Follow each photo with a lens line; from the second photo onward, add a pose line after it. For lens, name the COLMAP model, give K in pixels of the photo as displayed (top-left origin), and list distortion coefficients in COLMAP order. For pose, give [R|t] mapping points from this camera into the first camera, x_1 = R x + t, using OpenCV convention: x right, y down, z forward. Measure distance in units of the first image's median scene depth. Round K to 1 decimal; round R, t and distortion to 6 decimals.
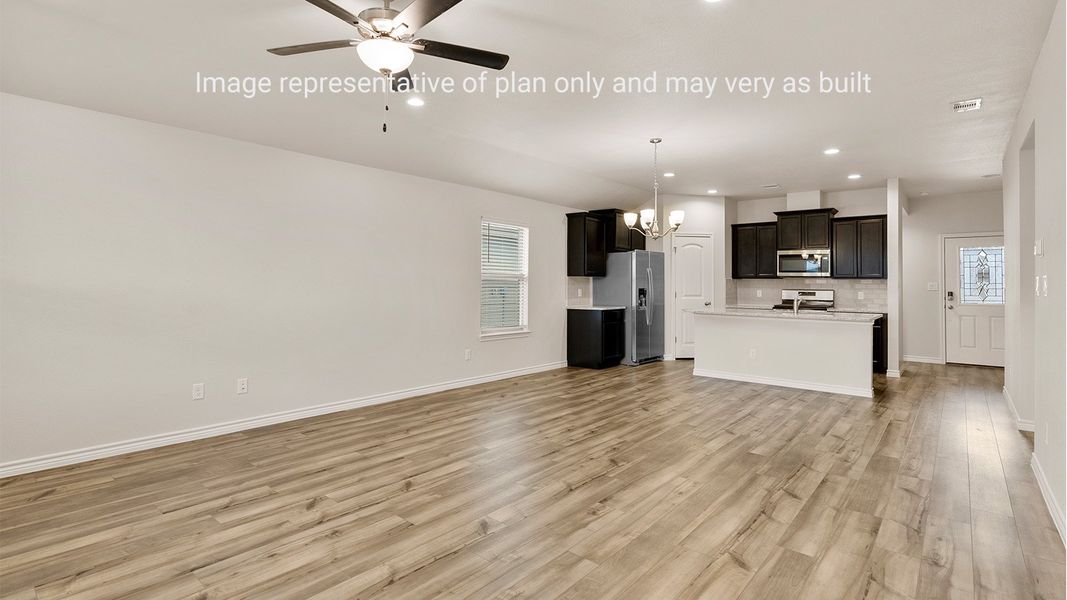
lens RADIAL K [[502.3, 0, 528.3], [0, 502.3, 280.6], [0, 0, 1]] dist [-0.016610, -0.000041]
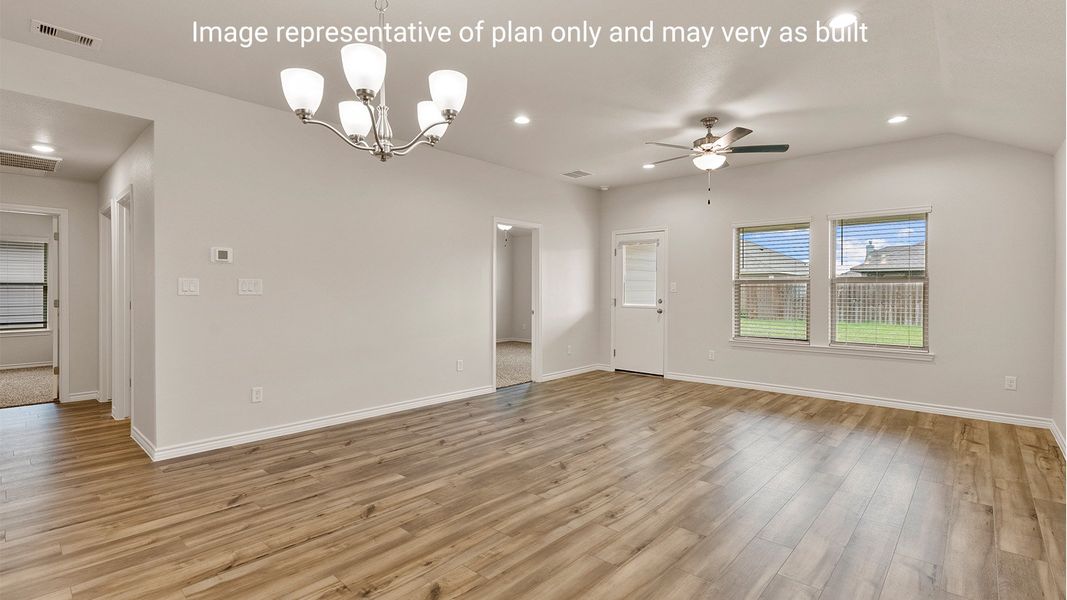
lens RADIAL K [[496.2, 0, 533.5], [0, 496.2, 300.0], [0, 0, 1]] dist [-0.009806, 0.000424]
pose [[-0.999450, -0.011013, 0.031273, 0.206688], [-0.010489, 0.999803, 0.016879, 0.010626], [-0.031453, 0.016542, -0.999368, 2.034532]]
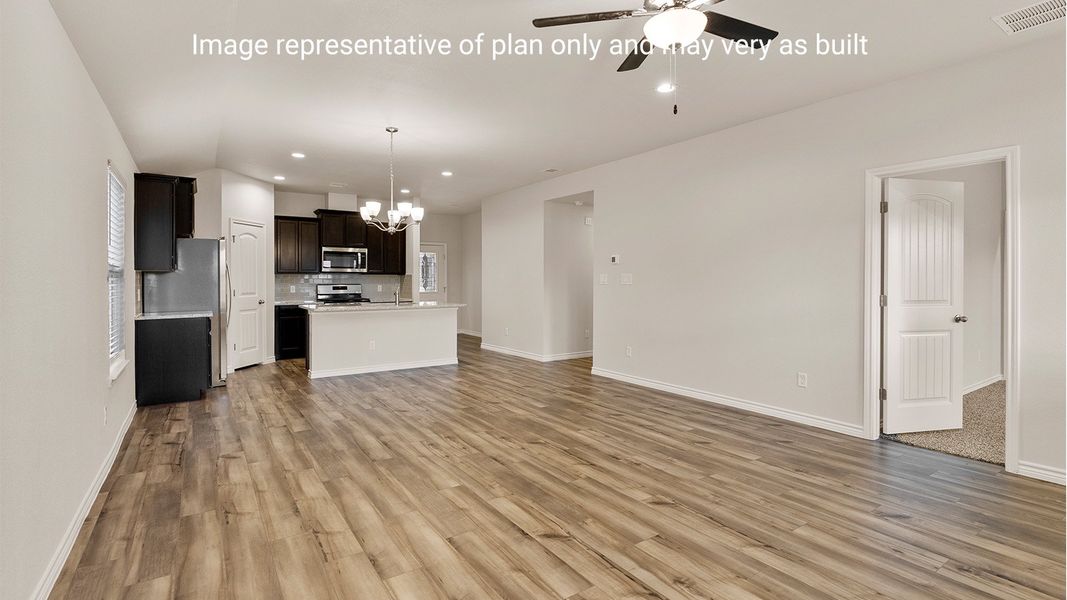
lens RADIAL K [[496.2, 0, 533.5], [0, 496.2, 300.0], [0, 0, 1]] dist [-0.009806, 0.000424]
pose [[0.264707, -0.048526, 0.963107, -0.887657], [-0.002847, 0.998689, 0.051101, -0.009681], [-0.964325, -0.016268, 0.264222, 0.736091]]
